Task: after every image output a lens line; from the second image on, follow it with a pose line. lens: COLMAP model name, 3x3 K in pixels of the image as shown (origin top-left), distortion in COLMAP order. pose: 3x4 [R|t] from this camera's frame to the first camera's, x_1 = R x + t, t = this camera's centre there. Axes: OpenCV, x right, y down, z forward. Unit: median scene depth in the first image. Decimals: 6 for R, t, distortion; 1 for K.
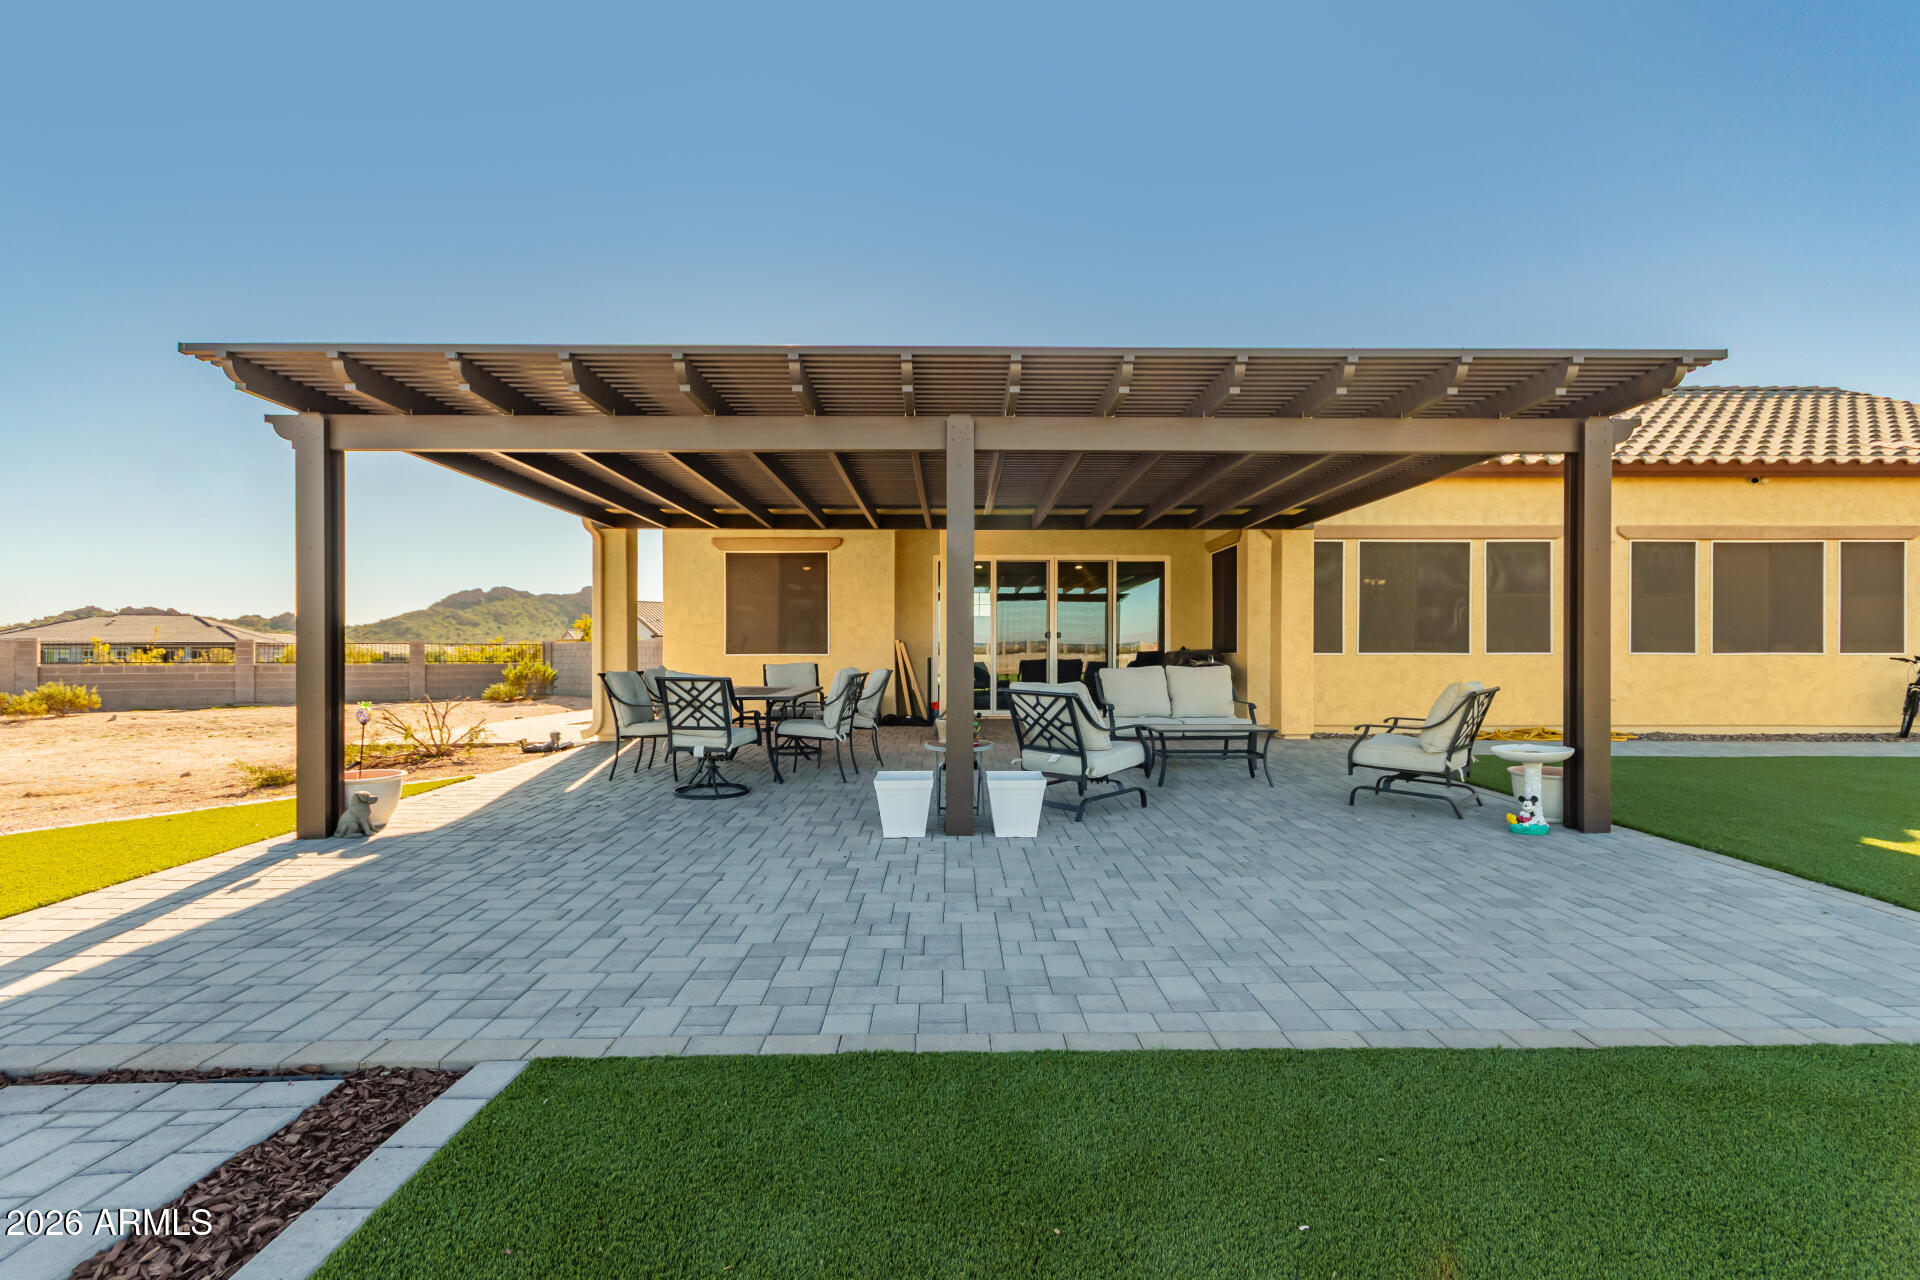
lens RADIAL K [[887.2, 0, 960.8], [0, 887.2, 656.9], [0, 0, 1]] dist [0.003392, 0.000625]
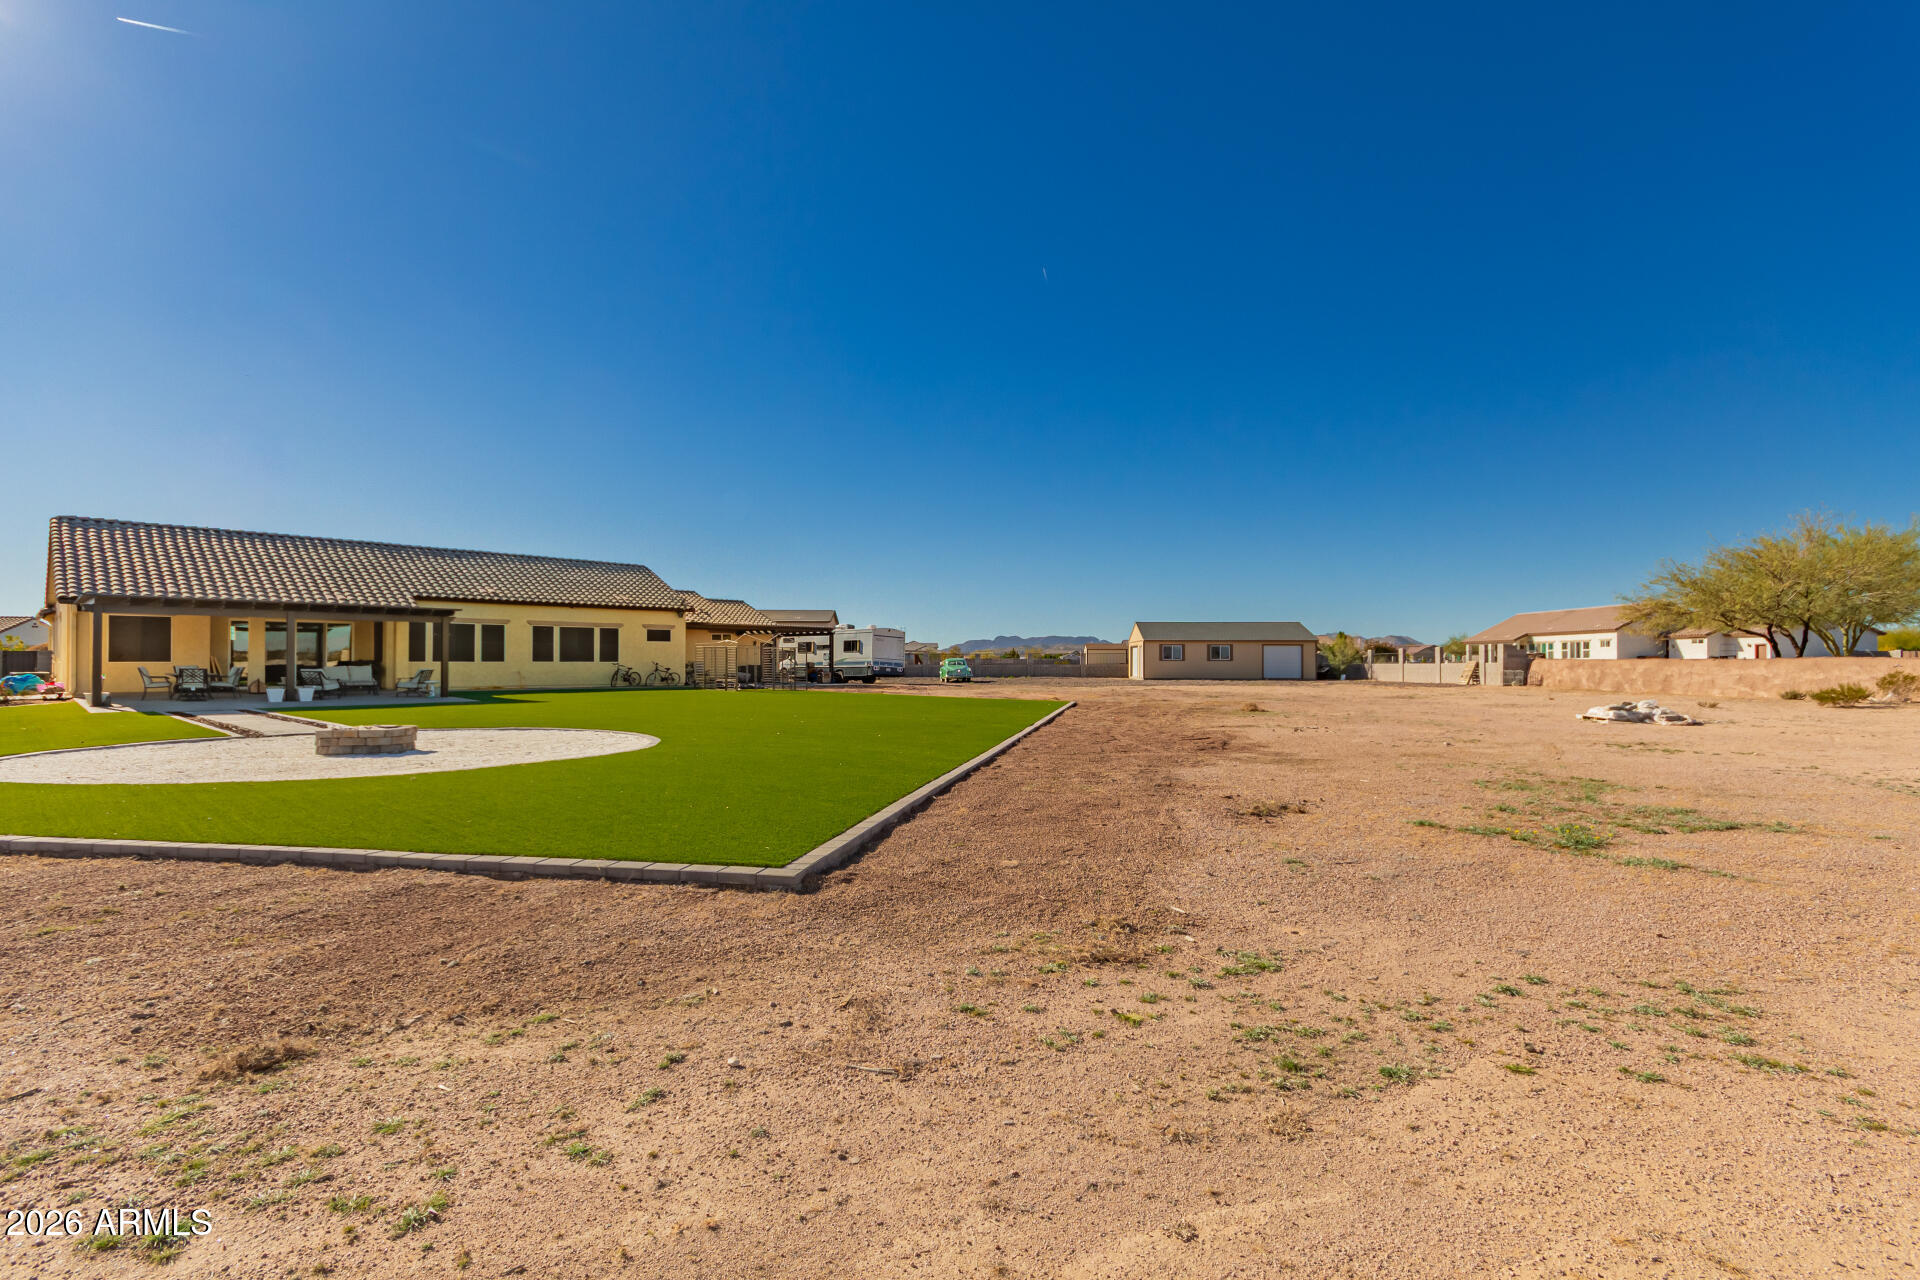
lens RADIAL K [[887.2, 0, 960.8], [0, 887.2, 656.9], [0, 0, 1]] dist [0.003392, 0.000625]
pose [[0.691276, 0.008520, 0.722541, -0.430976], [-0.002407, 0.999952, -0.009488, 0.002138], [-0.722587, 0.004820, 0.691263, -2.170797]]
